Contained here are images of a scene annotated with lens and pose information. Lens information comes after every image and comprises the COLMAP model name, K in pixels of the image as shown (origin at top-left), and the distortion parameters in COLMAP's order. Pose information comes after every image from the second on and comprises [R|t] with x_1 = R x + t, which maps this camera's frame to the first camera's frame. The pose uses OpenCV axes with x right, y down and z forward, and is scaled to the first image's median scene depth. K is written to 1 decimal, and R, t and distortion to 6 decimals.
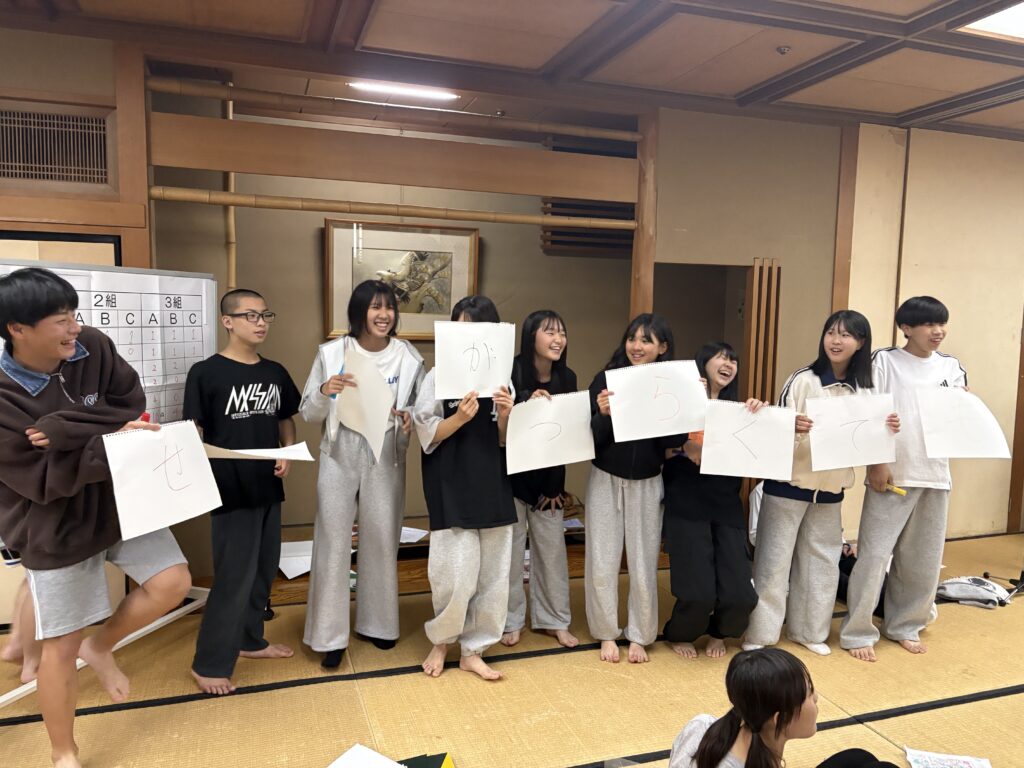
lens RADIAL K [[779.7, 0, 514.1], [0, 779.7, 385.6], [0, 0, 1]] dist [0.038040, -0.037623]
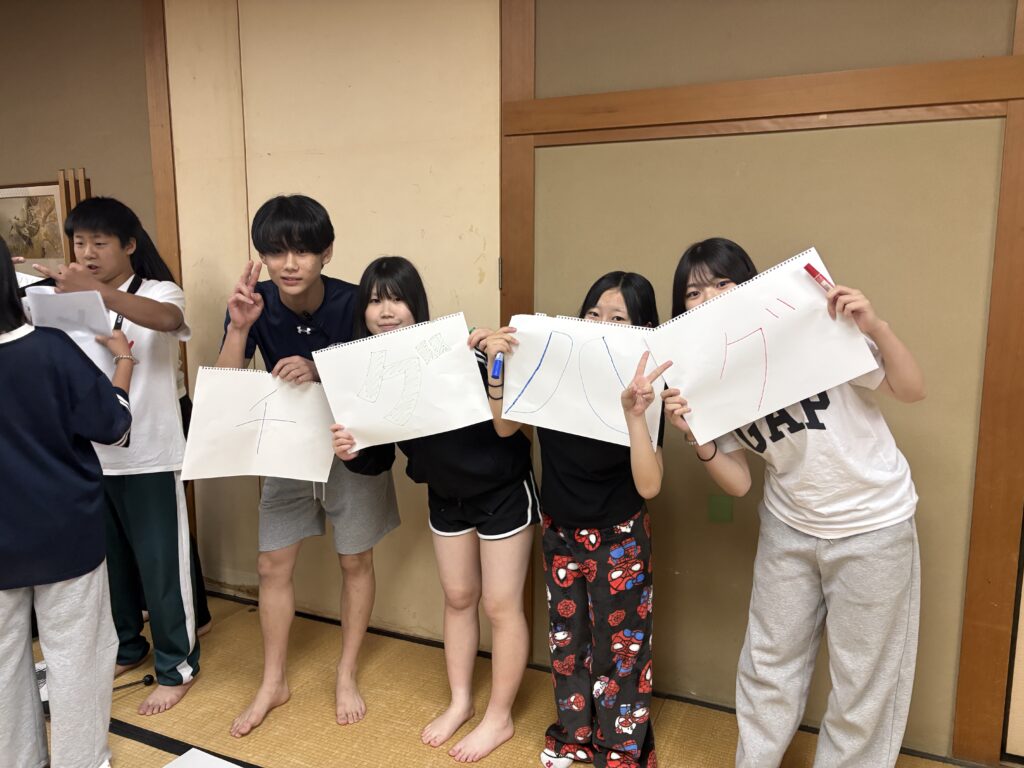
lens RADIAL K [[779.7, 0, 517.5], [0, 779.7, 382.4], [0, 0, 1]] dist [0.038040, -0.037623]
pose [[0.724733, 0.081429, -0.684201, 1.251752], [-0.048648, 0.996561, 0.067074, -0.036184], [0.687310, -0.015326, 0.726202, 0.816458]]
